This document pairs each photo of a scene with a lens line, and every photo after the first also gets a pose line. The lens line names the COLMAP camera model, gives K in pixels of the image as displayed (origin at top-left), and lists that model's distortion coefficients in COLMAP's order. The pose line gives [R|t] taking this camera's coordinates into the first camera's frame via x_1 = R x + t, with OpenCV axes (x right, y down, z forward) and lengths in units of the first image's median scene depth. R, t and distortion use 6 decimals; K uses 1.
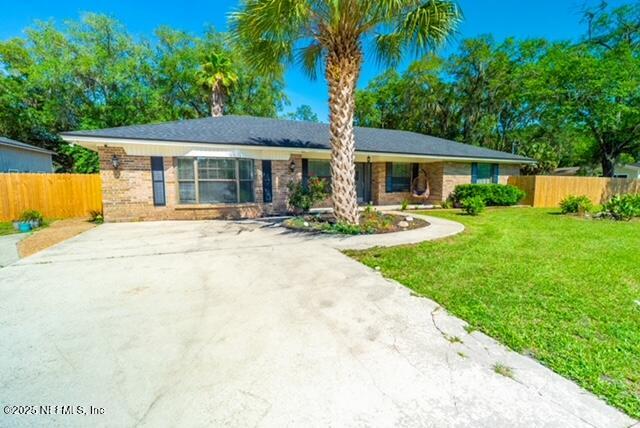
lens RADIAL K [[278.1, 0, 320.0], [0, 278.1, 214.0], [0, 0, 1]] dist [-0.001779, 0.000096]
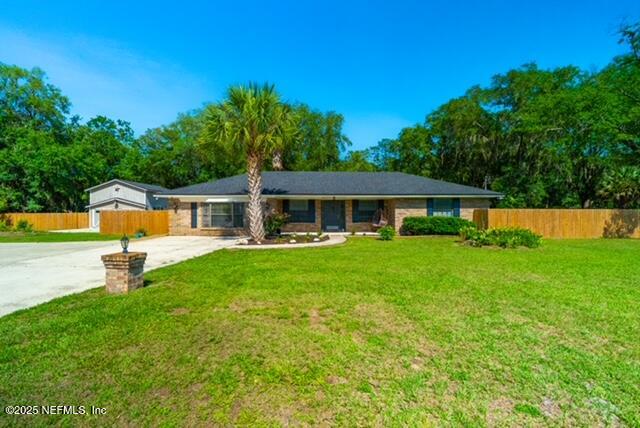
lens RADIAL K [[278.1, 0, 320.0], [0, 278.1, 214.0], [0, 0, 1]] dist [-0.001779, 0.000096]
pose [[0.931374, 0.003758, -0.364044, 0.635186], [-0.039258, 0.995153, -0.090164, 0.009452], [0.361940, 0.098268, 0.927007, -0.313913]]
